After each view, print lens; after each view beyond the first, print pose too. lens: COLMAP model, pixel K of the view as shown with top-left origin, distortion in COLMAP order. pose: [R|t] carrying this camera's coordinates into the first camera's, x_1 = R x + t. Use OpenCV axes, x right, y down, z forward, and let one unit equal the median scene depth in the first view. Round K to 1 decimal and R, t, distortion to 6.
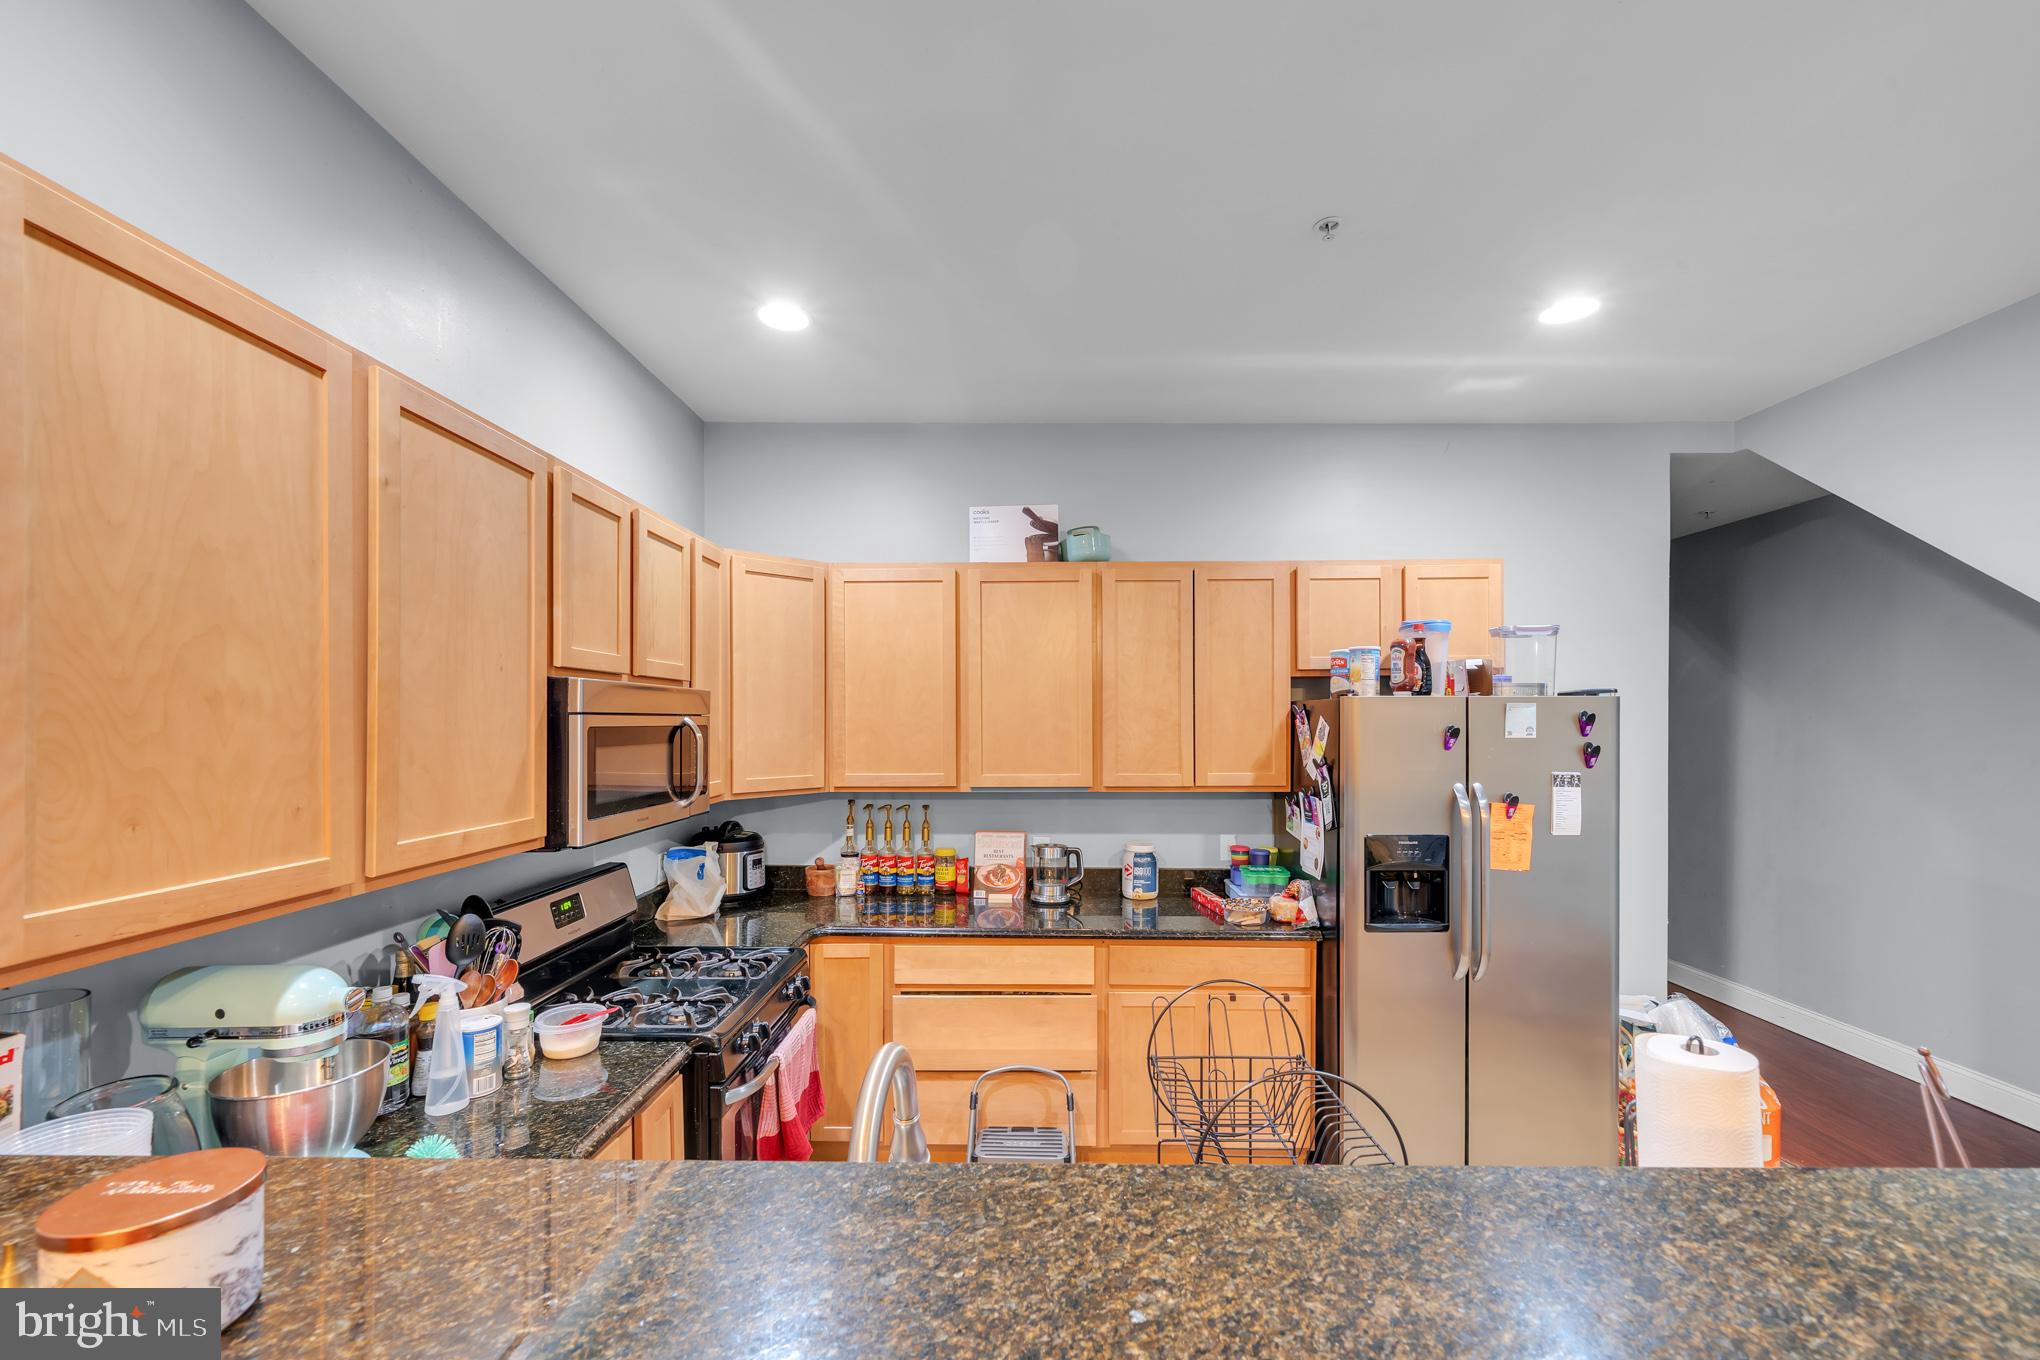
lens RADIAL K [[824.9, 0, 1023.8], [0, 824.9, 718.0], [0, 0, 1]] dist [-0.000405, -0.000180]
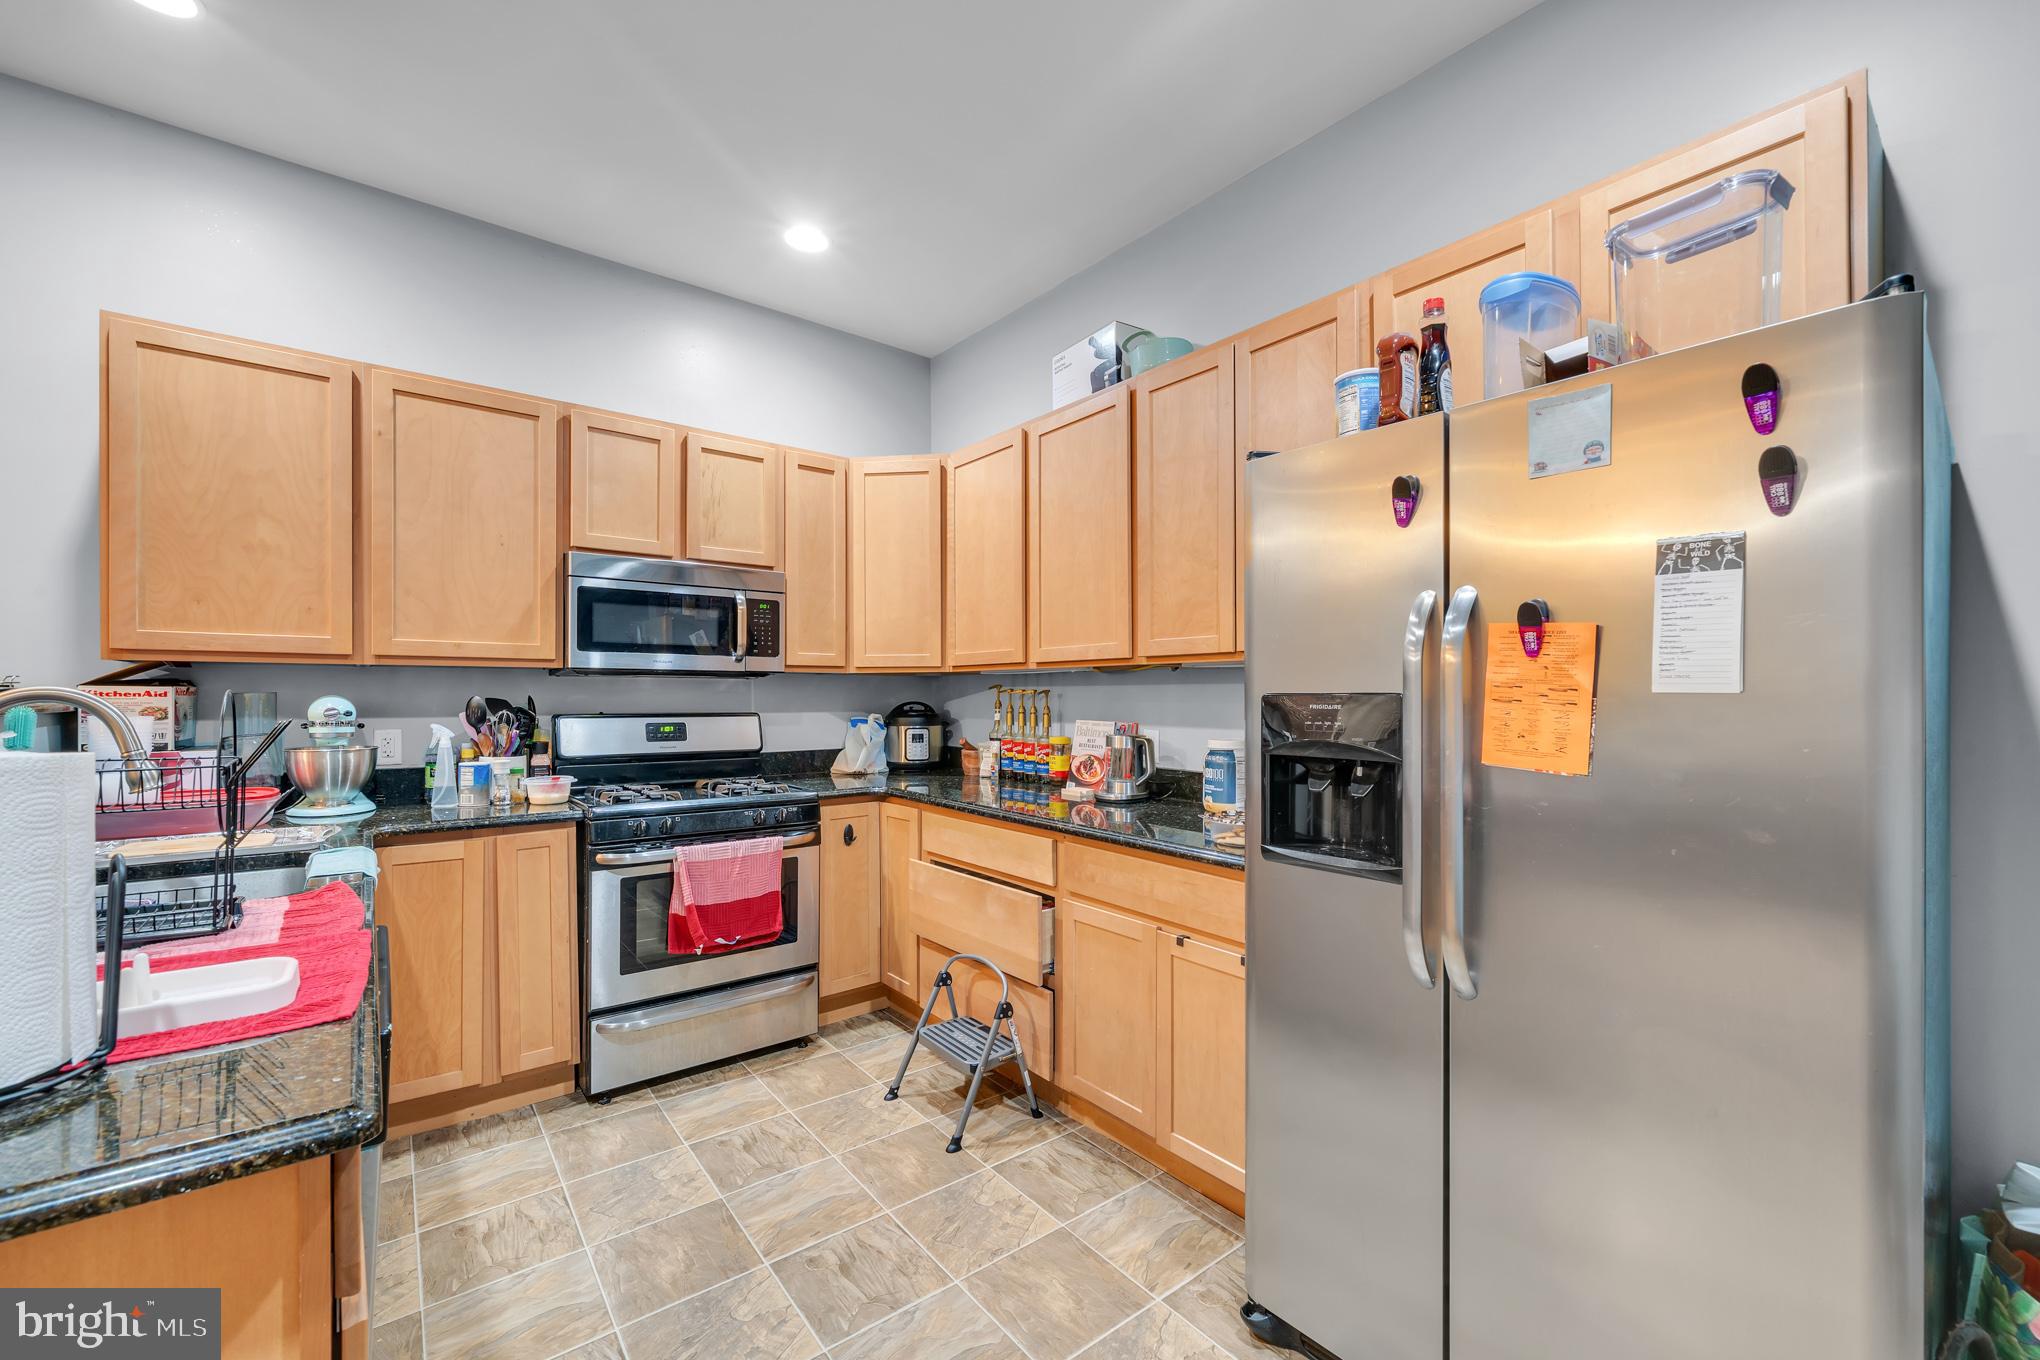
lens RADIAL K [[818.8, 0, 1014.1], [0, 818.8, 690.4], [0, 0, 1]] dist [-0.000315, 0.000382]
pose [[0.628048, -0.001966, -0.778172, 0.715888], [-0.000755, 0.999995, -0.003136, 0.134093], [0.778174, 0.002557, 0.628043, 0.470977]]
